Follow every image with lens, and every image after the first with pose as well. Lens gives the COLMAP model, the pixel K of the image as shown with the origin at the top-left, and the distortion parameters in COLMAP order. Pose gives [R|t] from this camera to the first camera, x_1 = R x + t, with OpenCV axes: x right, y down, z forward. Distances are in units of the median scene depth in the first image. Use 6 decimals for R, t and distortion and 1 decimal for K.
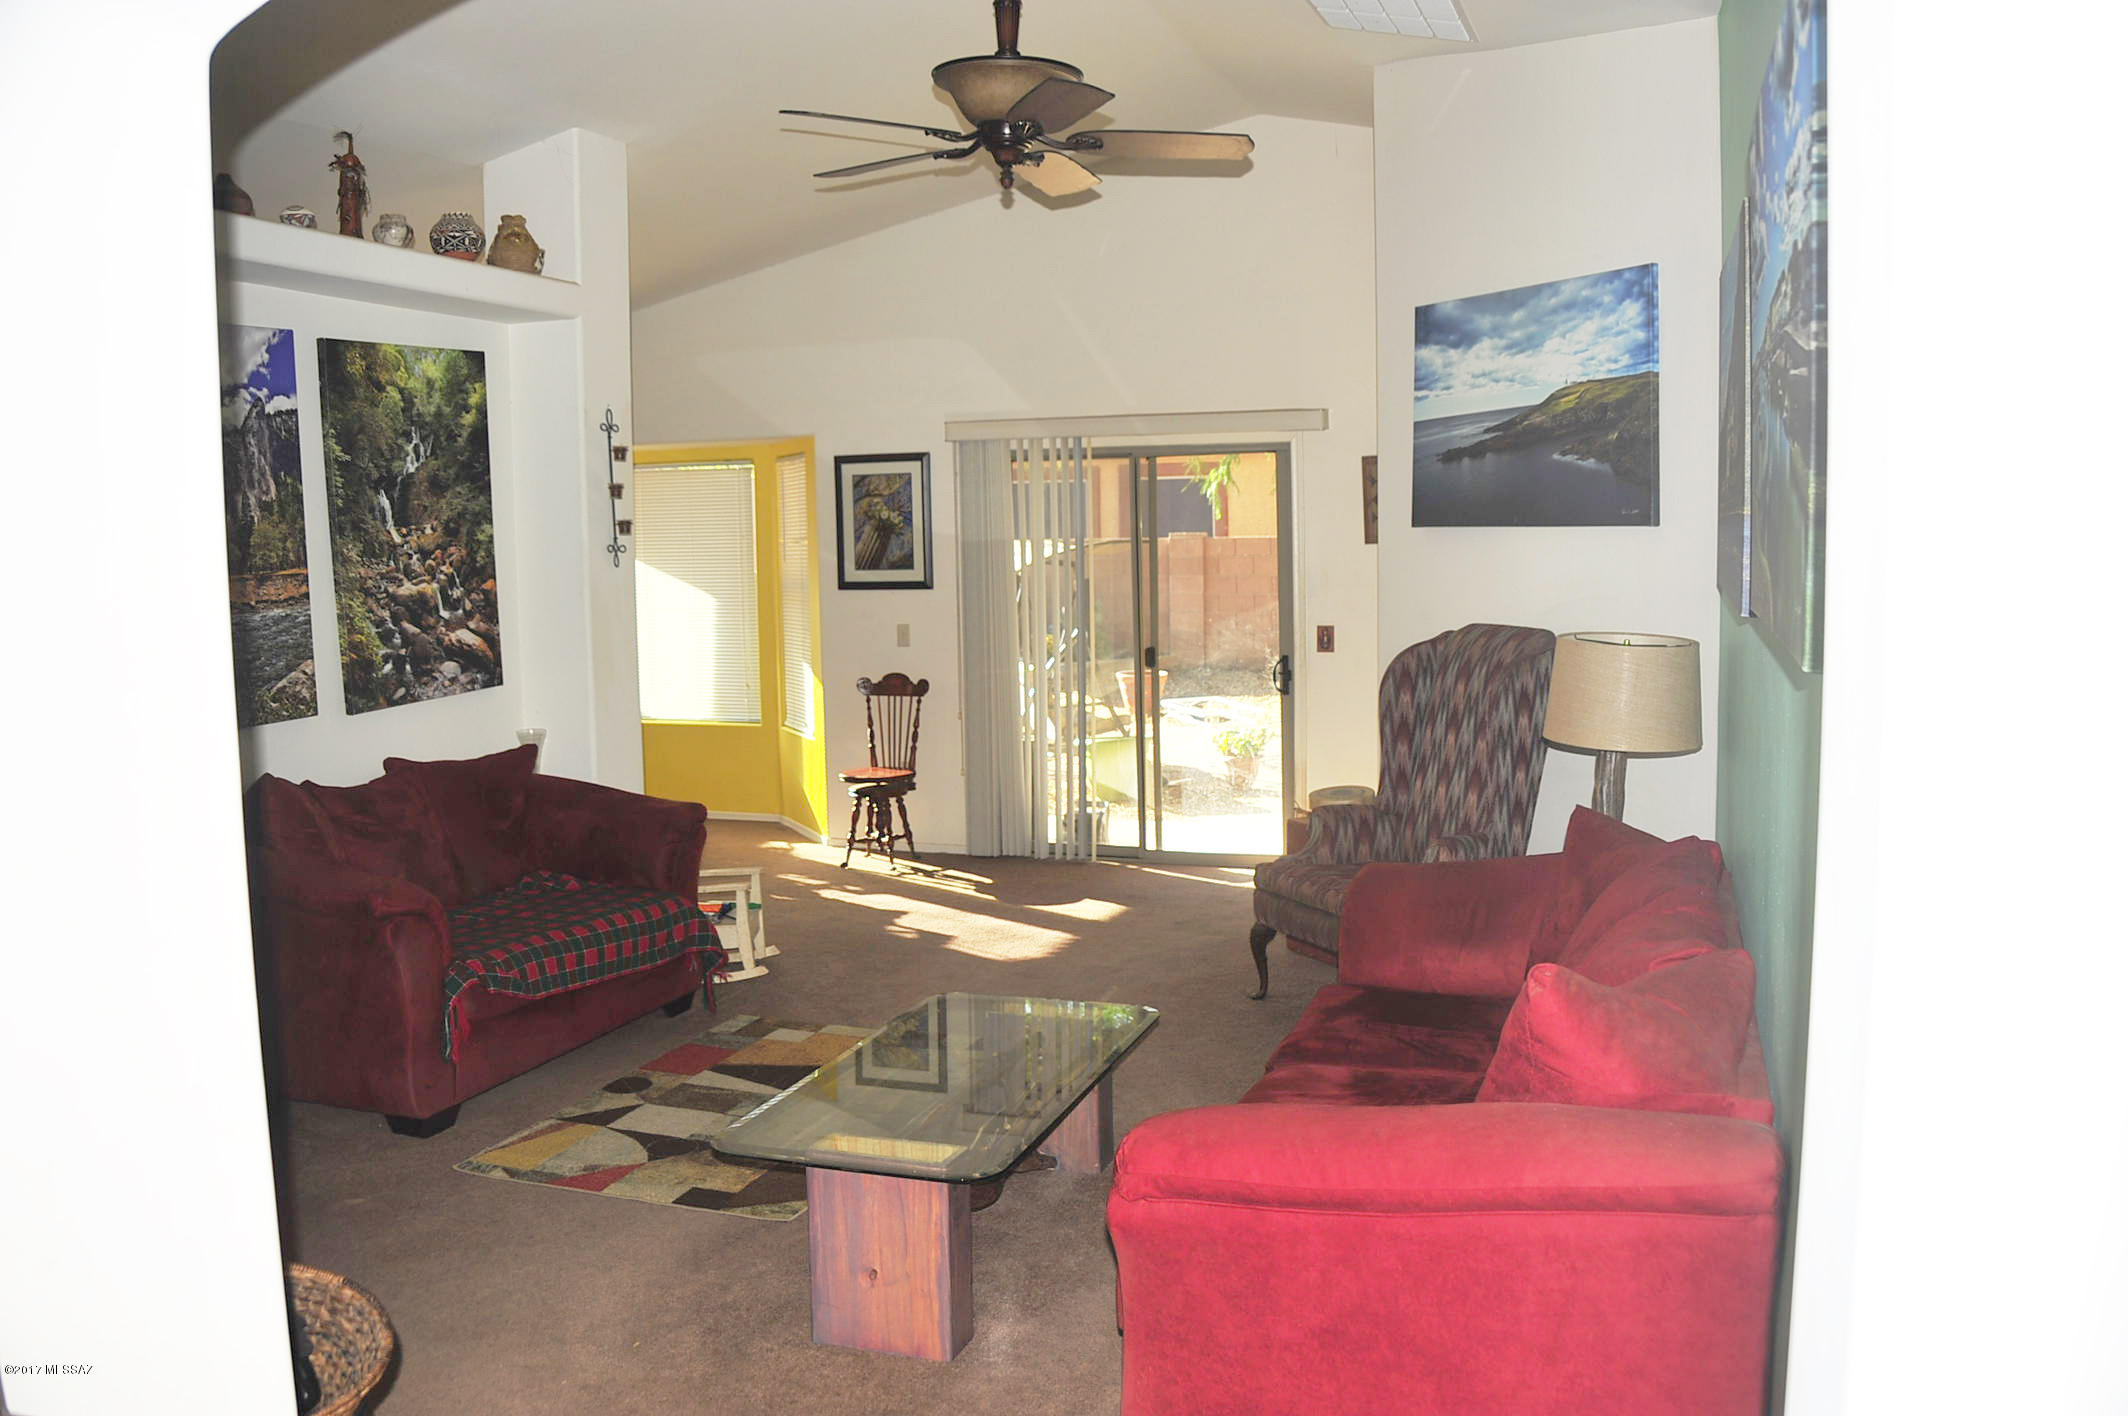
lens RADIAL K [[1709.9, 0, 1064.0], [0, 1709.9, 708.0], [0, 0, 1]] dist [-0.179273, 0.105939]
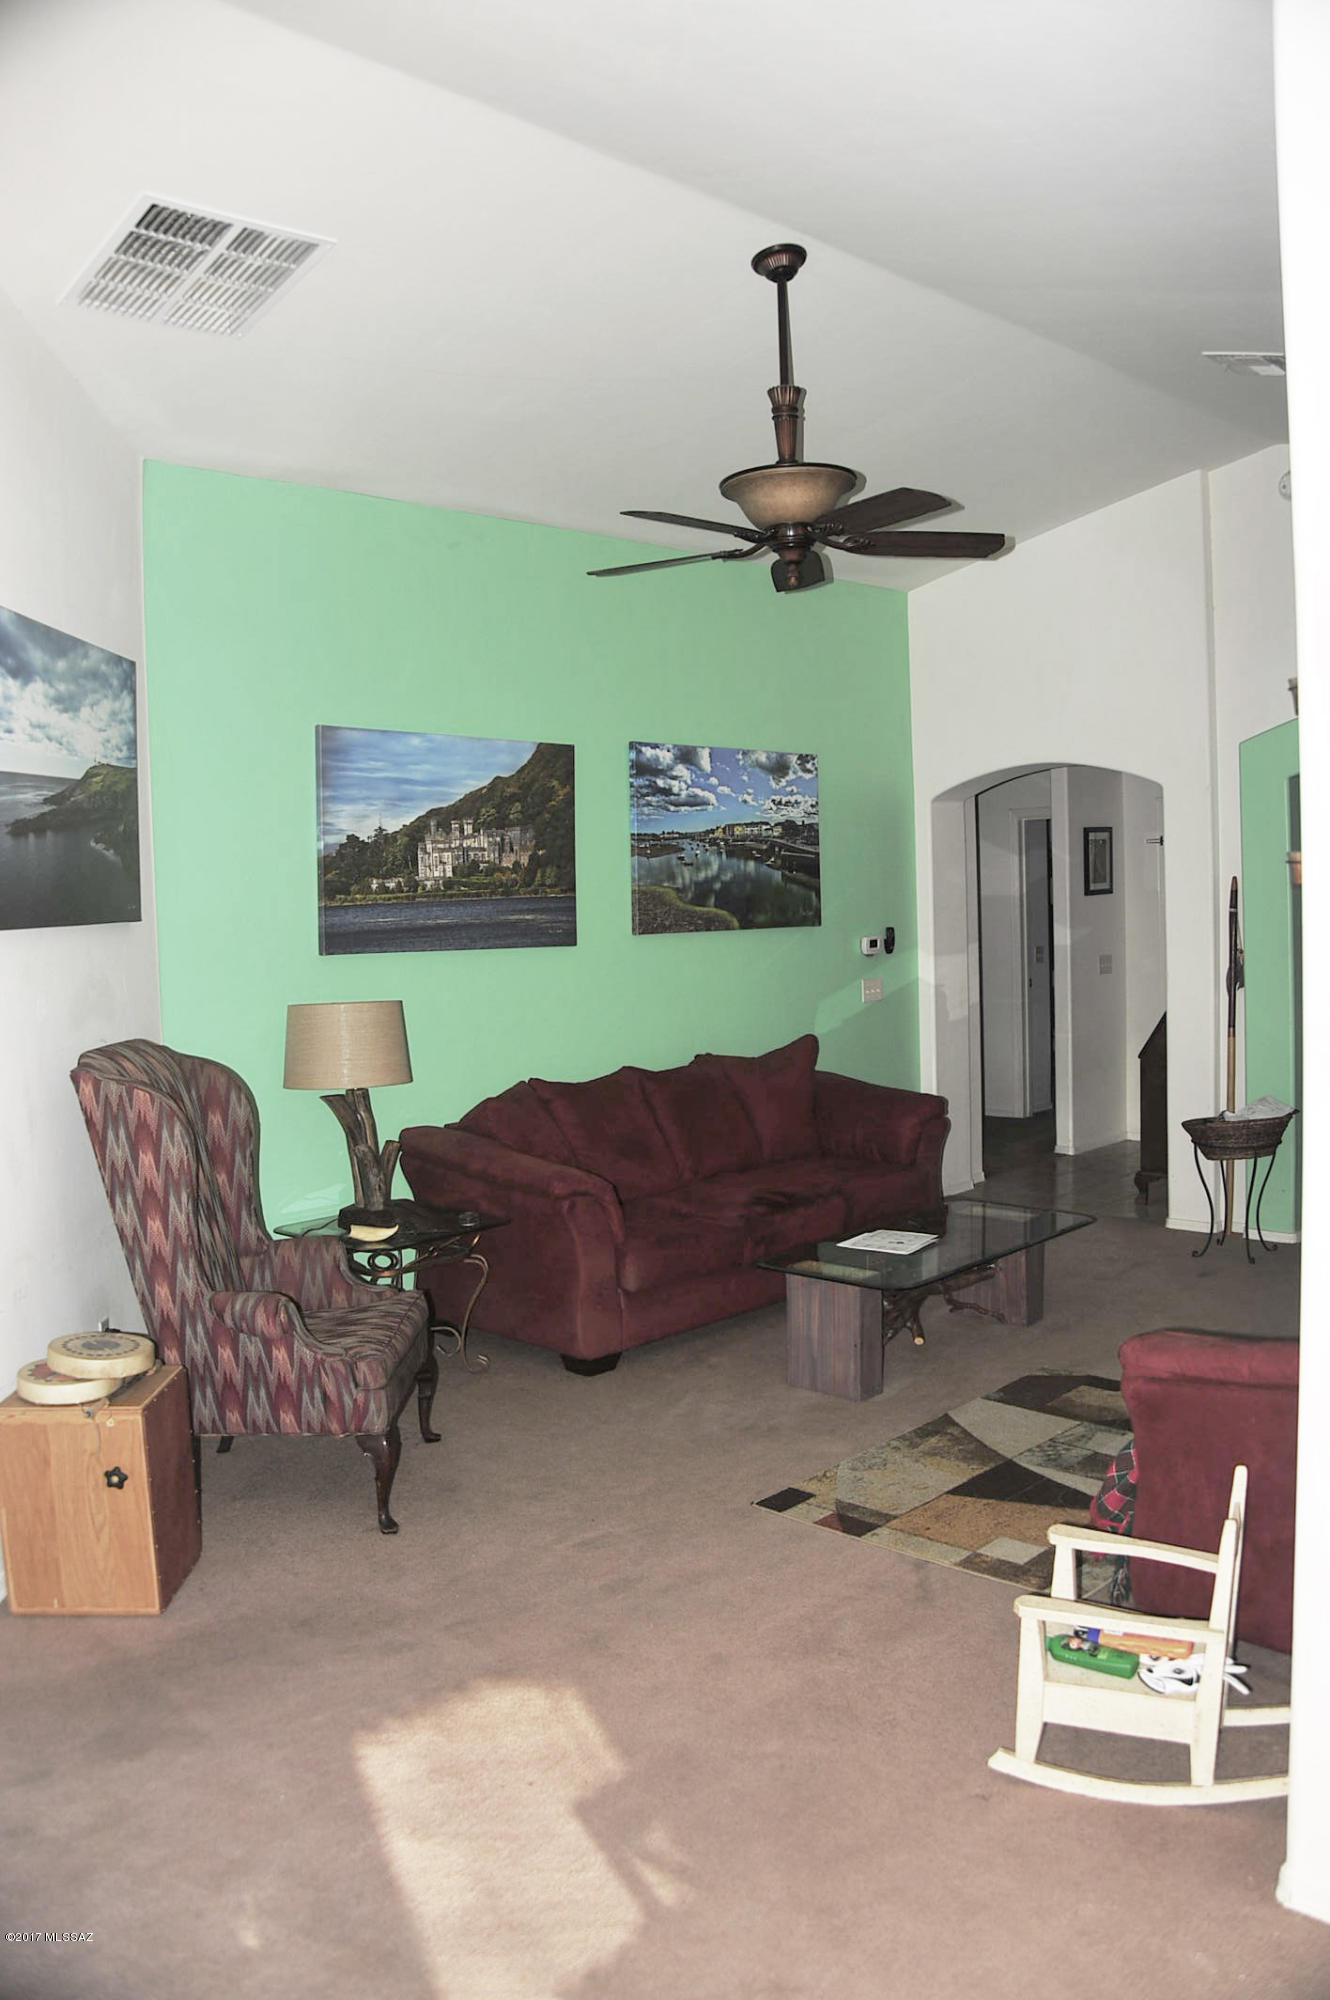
lens RADIAL K [[1607.0, 0, 665.0], [0, 1607.0, 1000.0], [0, 0, 1]] dist [-0.179273, 0.105939]
pose [[-0.902709, 0.014218, 0.430017, -0.318044], [0.089711, 0.983706, 0.155799, -0.168755], [-0.420795, 0.179219, -0.889276, 1.598531]]
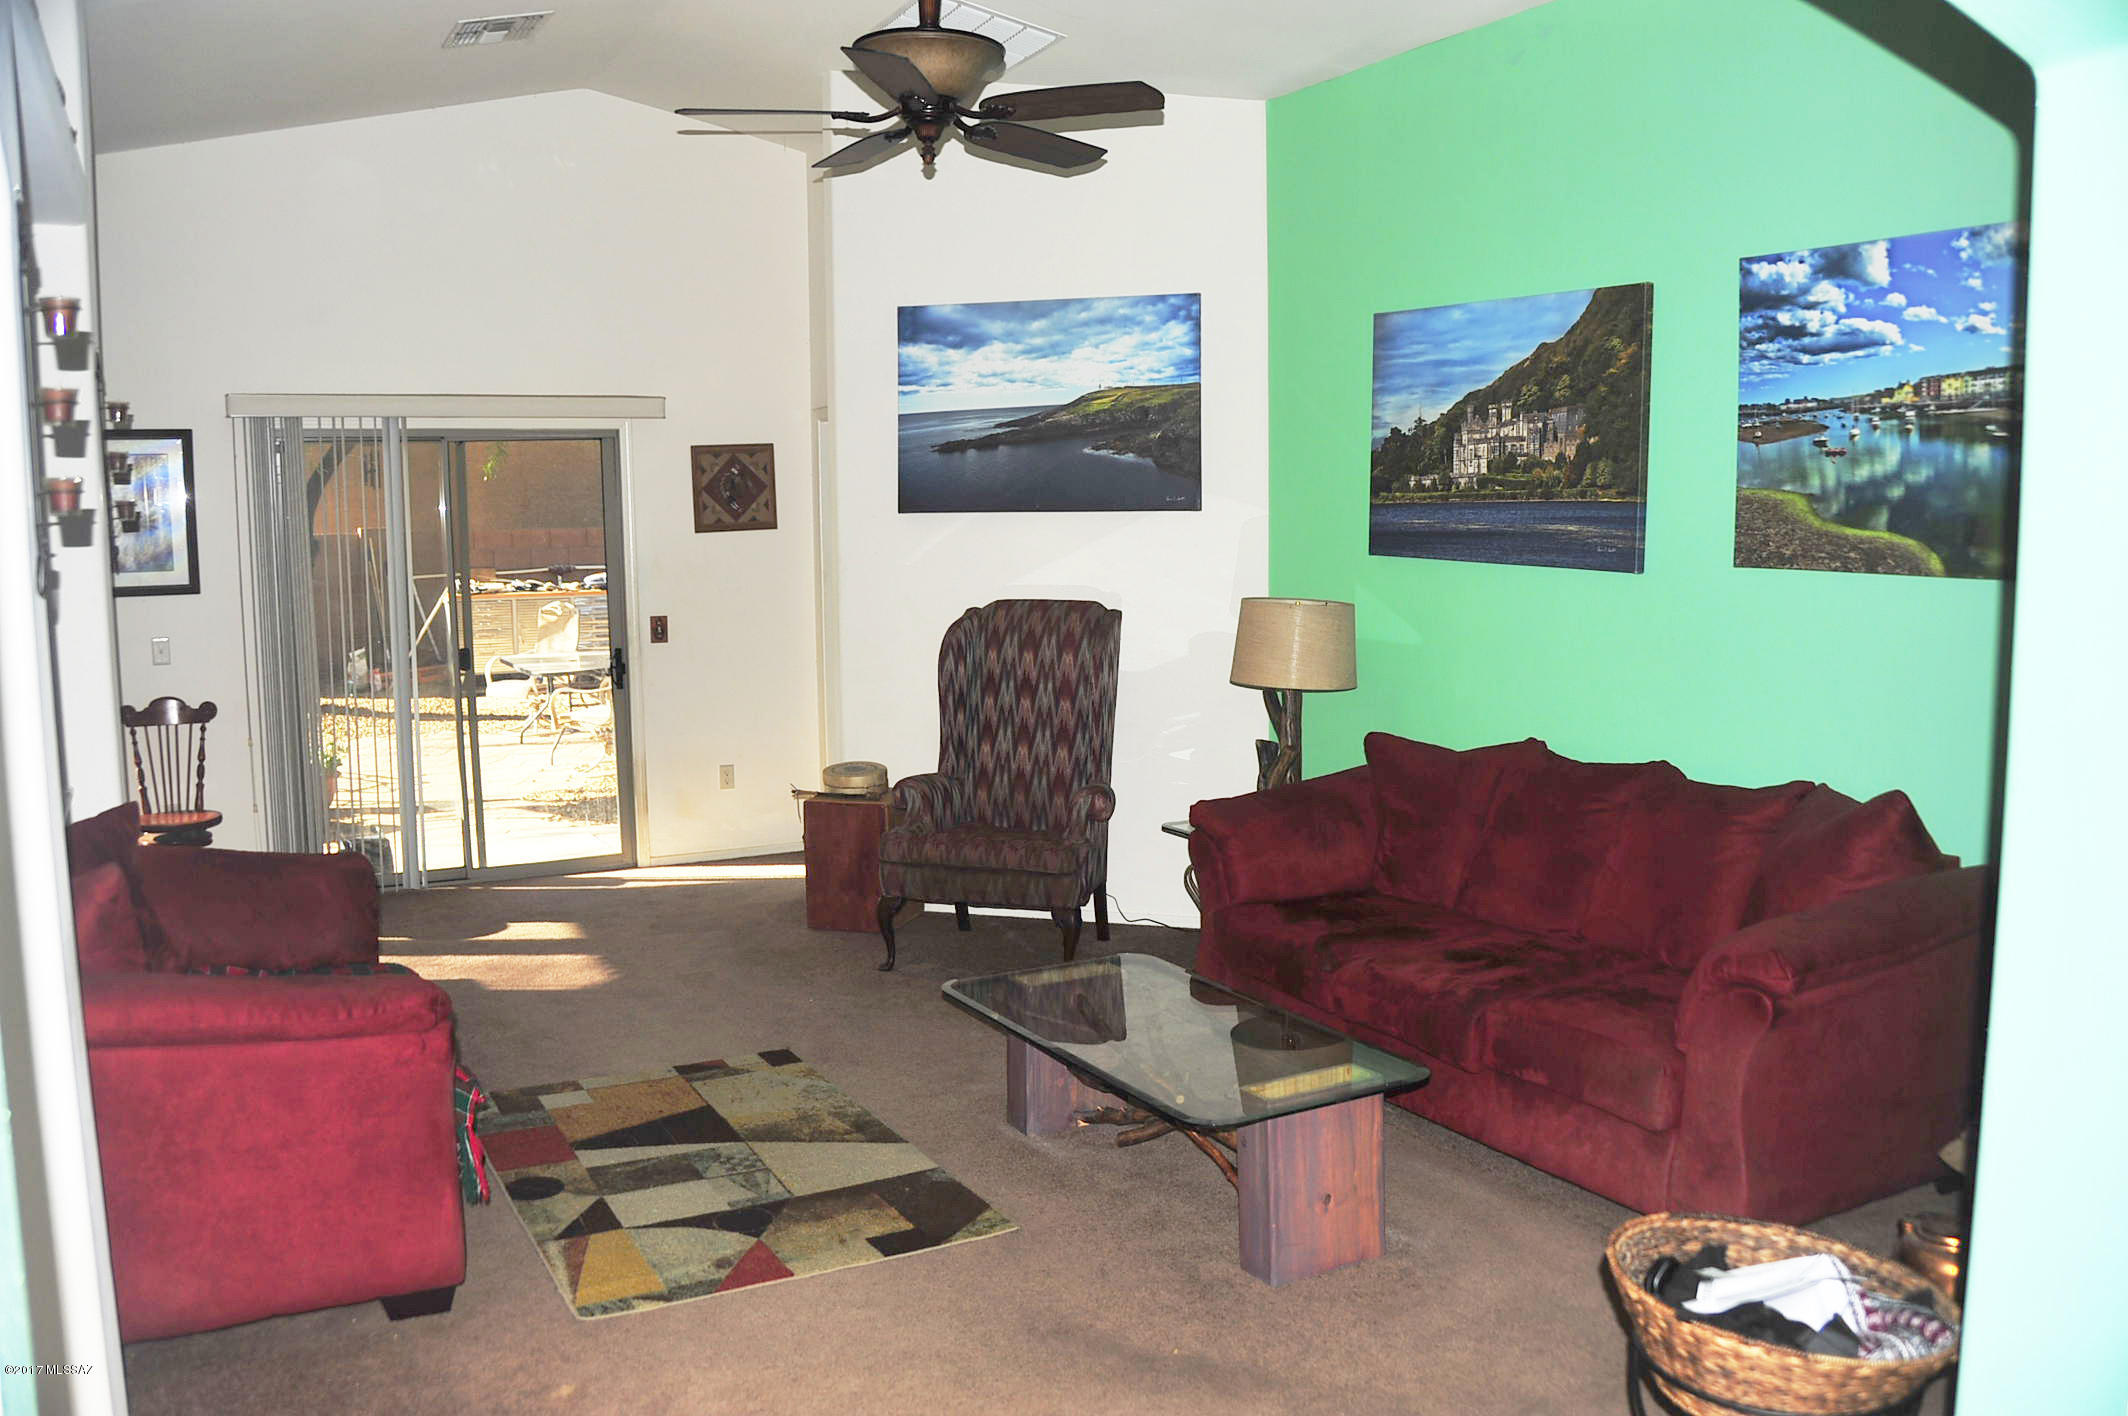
lens RADIAL K [[1709.9, 0, 1064.0], [0, 1709.9, 708.0], [0, 0, 1]] dist [-0.179273, 0.105939]
pose [[0.675619, -0.073821, 0.733546, -0.581241], [0.074140, 0.996734, 0.032022, -0.012739], [-0.733514, 0.032750, 0.678885, 0.225002]]
